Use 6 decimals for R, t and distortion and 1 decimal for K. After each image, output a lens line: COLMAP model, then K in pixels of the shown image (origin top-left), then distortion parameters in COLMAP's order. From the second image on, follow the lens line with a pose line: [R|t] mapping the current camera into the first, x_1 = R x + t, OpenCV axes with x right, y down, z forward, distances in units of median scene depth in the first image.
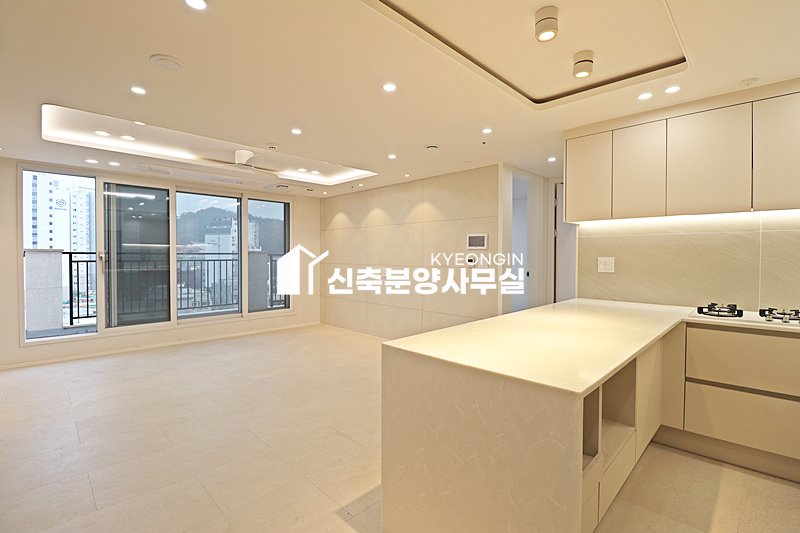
lens RADIAL K [[368.8, 0, 401.7], [0, 368.8, 262.6], [0, 0, 1]] dist [-0.004879, -0.009890]
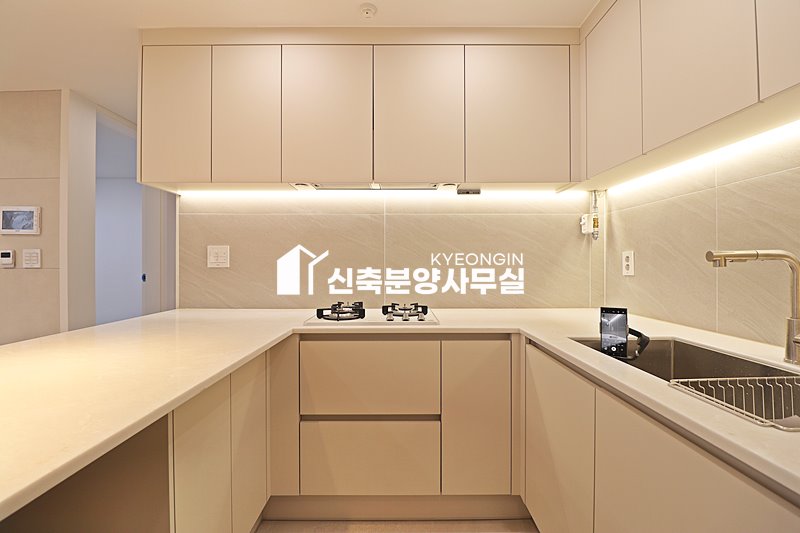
lens RADIAL K [[368.8, 0, 402.9], [0, 368.8, 262.4], [0, 0, 1]] dist [-0.004879, -0.009890]
pose [[0.707757, -0.001857, 0.706453, 0.217025], [0.015583, 0.999794, -0.012984, 0.021348], [-0.706284, 0.020198, 0.707641, 0.191435]]
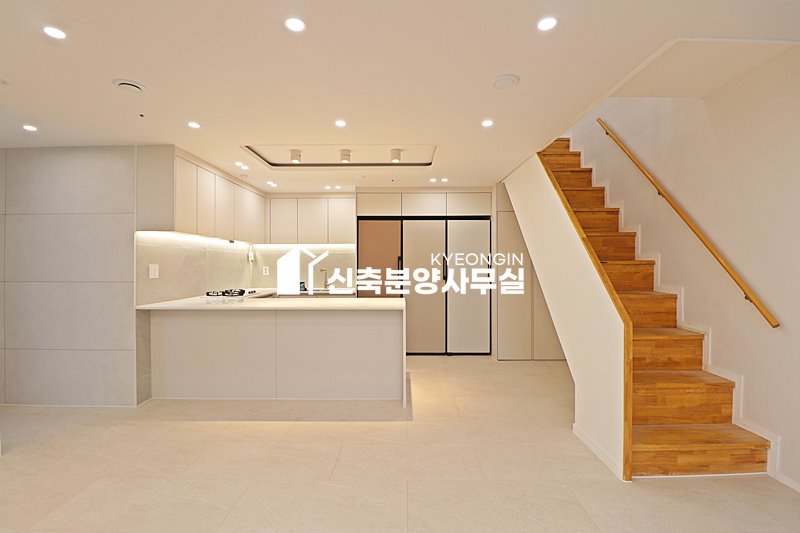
lens RADIAL K [[368.8, 0, 400.1], [0, 368.8, 263.7], [0, 0, 1]] dist [-0.004879, -0.009890]
pose [[-0.696295, 0.002013, 0.717753, -0.513845], [0.016251, 0.999784, 0.012962, -0.013151], [-0.717572, 0.020689, -0.696177, 0.848009]]
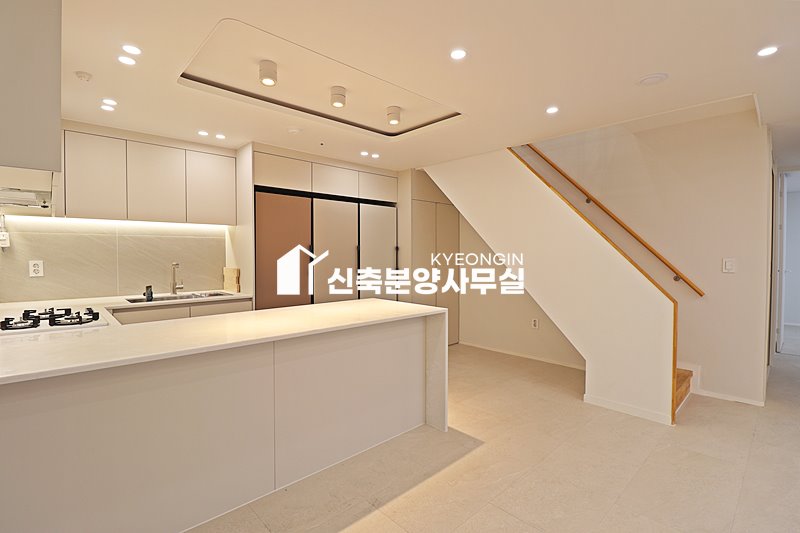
lens RADIAL K [[368.8, 0, 399.9], [0, 368.8, 265.8], [0, 0, 1]] dist [-0.004879, -0.009890]
pose [[-0.999300, -0.000670, 0.037394, 0.033837], [0.001297, 0.998617, 0.052549, -0.017004], [-0.037377, 0.052561, -0.997918, 0.920828]]
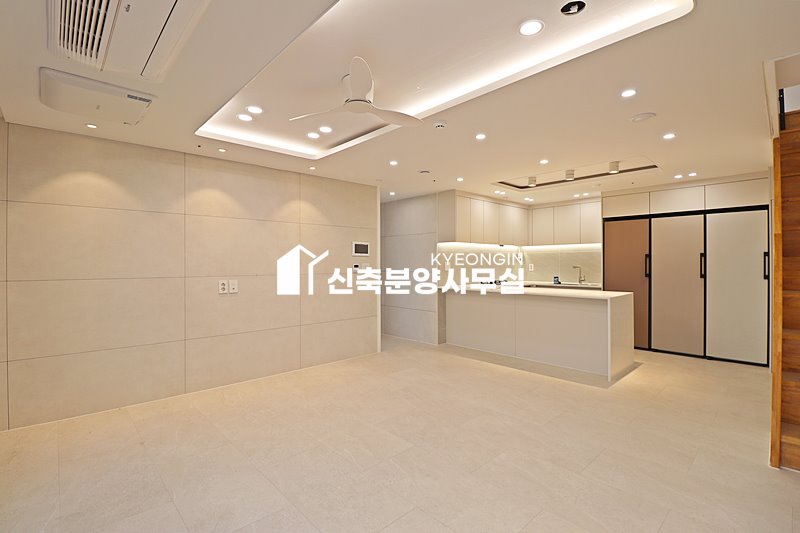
lens RADIAL K [[368.8, 0, 403.0], [0, 368.8, 263.4], [0, 0, 1]] dist [-0.004879, -0.009890]
pose [[0.032290, -0.001556, 0.999477, -0.868056], [0.024163, 0.999708, 0.000776, -0.010737], [-0.999186, 0.024125, 0.032319, 0.795992]]
